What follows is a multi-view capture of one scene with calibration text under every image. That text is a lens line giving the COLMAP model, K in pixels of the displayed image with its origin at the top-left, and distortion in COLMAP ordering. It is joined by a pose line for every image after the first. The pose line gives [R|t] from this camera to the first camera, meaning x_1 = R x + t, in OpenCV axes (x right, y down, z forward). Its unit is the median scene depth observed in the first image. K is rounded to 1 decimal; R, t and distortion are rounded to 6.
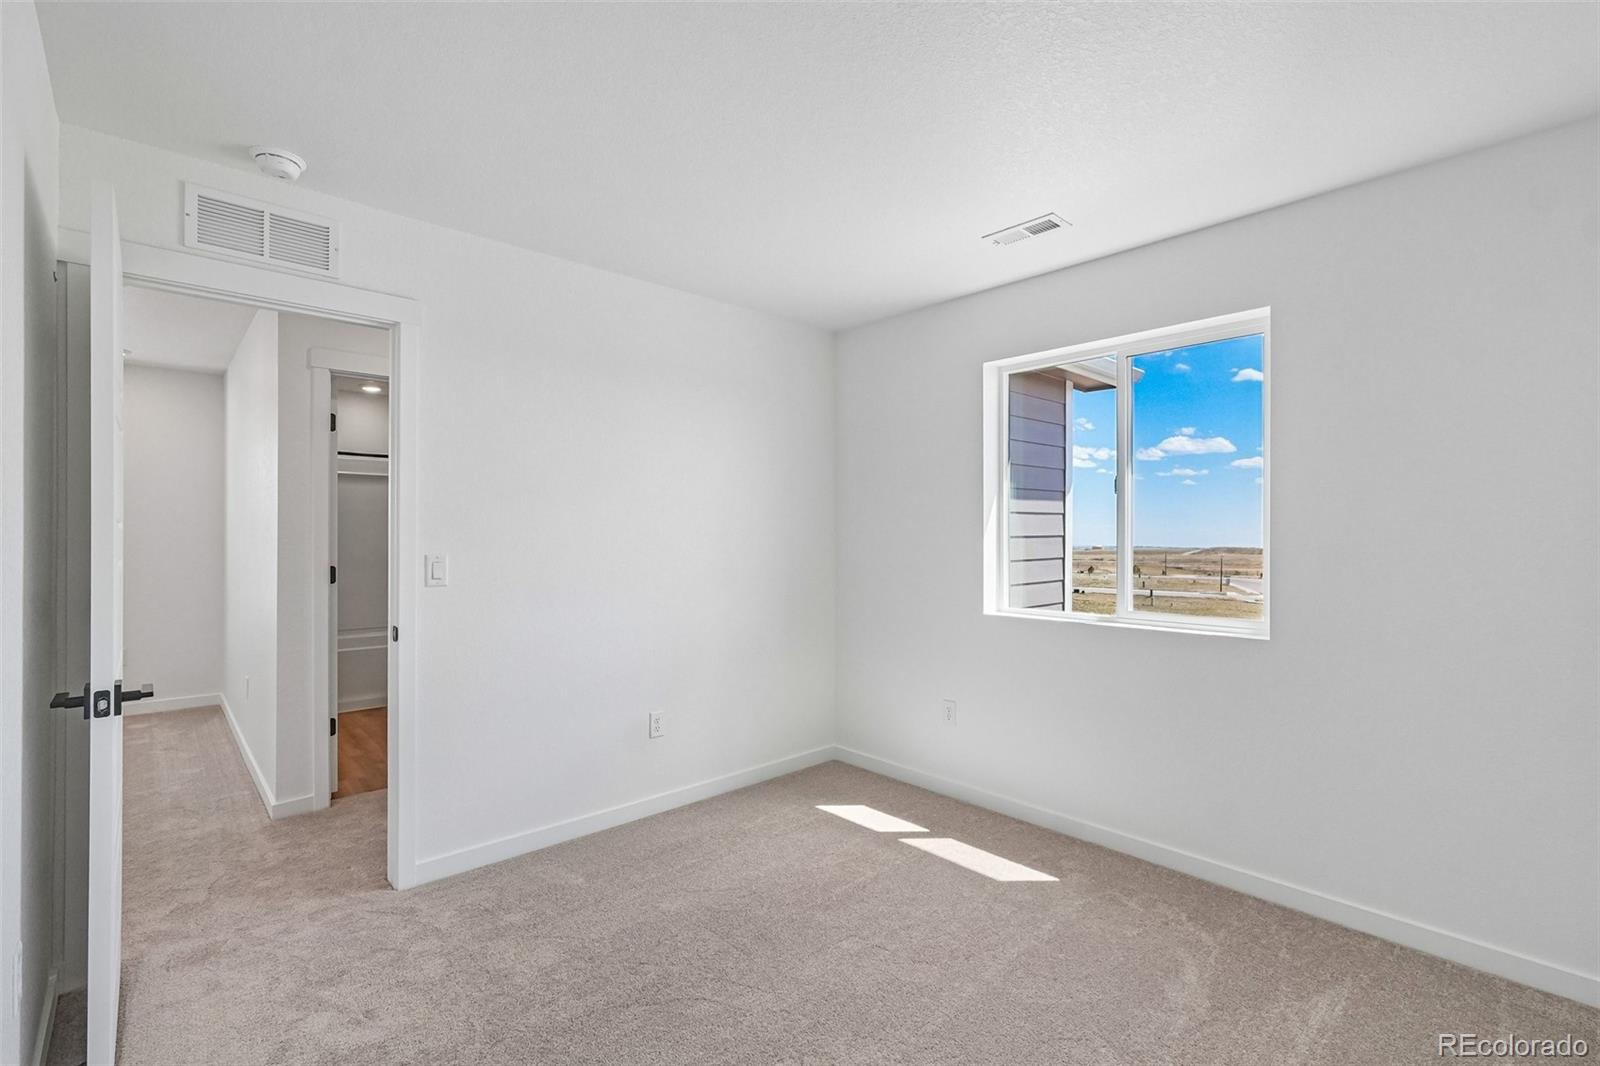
lens RADIAL K [[712.4, 0, 799.7], [0, 712.4, 534.1], [0, 0, 1]] dist [-0.005239, 0.001348]
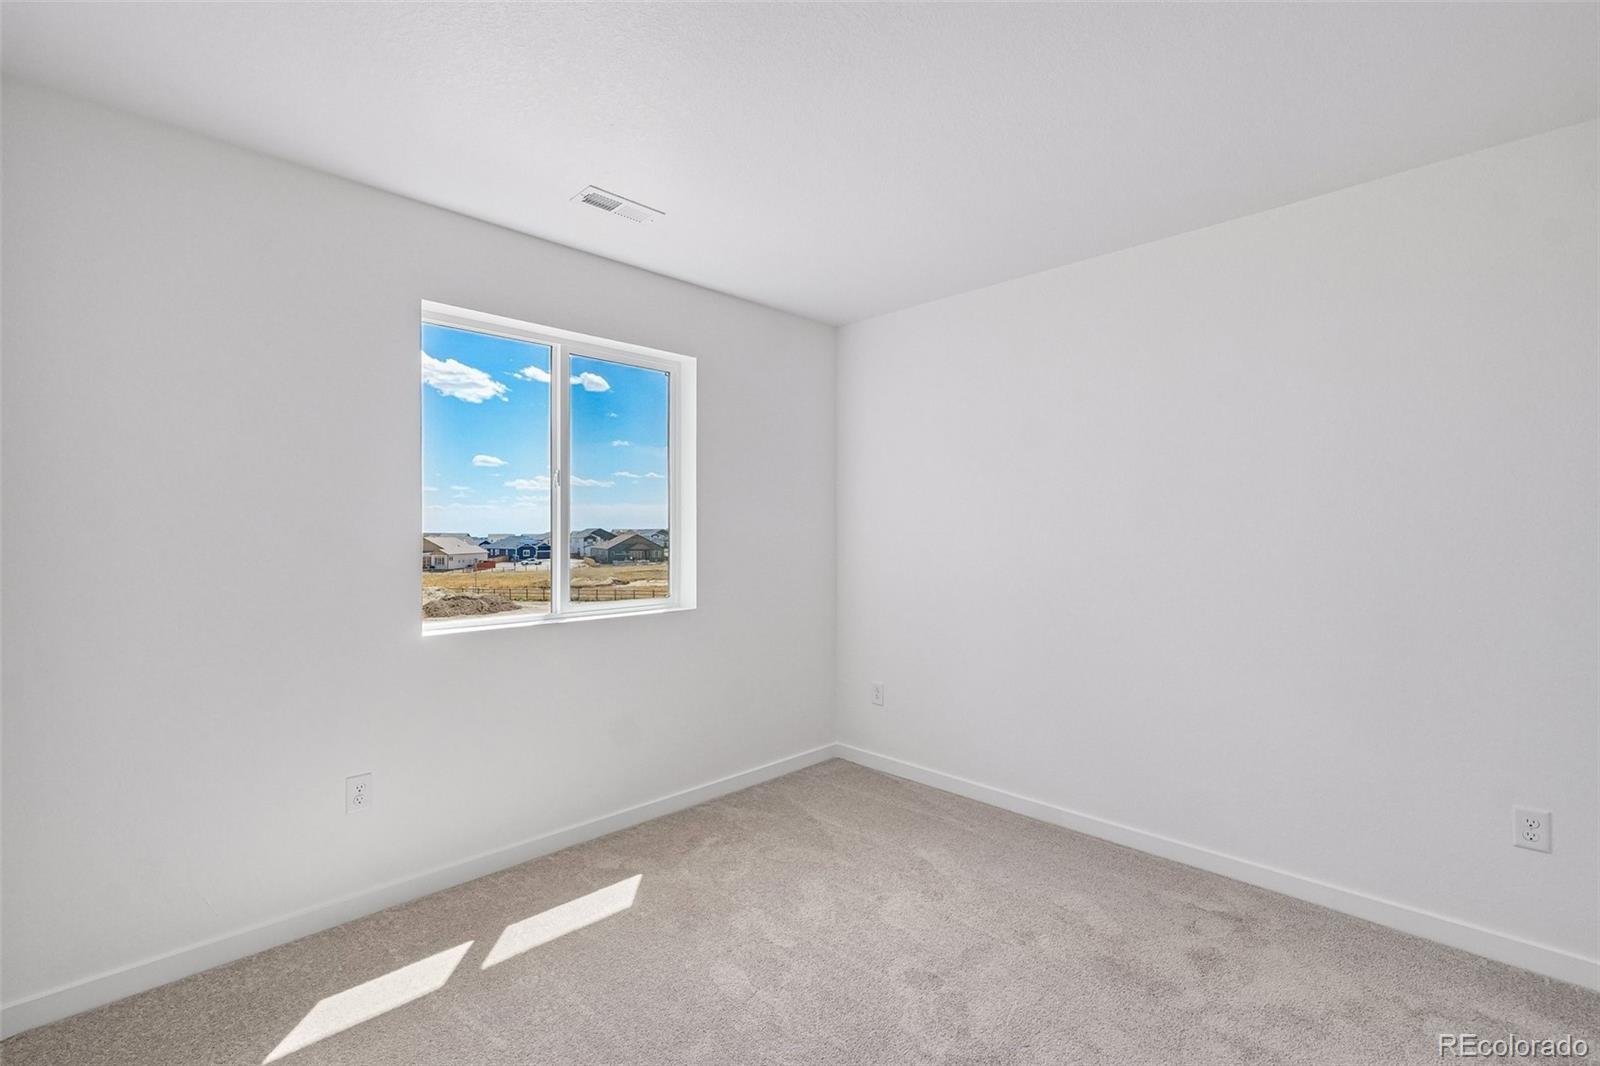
lens RADIAL K [[712.4, 0, 801.6], [0, 712.4, 531.6], [0, 0, 1]] dist [-0.005239, 0.001348]
pose [[-0.067455, 0.010898, 0.997663, -0.613271], [0.003305, 0.999937, -0.010699, 0.020294], [-0.997717, 0.002576, -0.067487, 0.801916]]
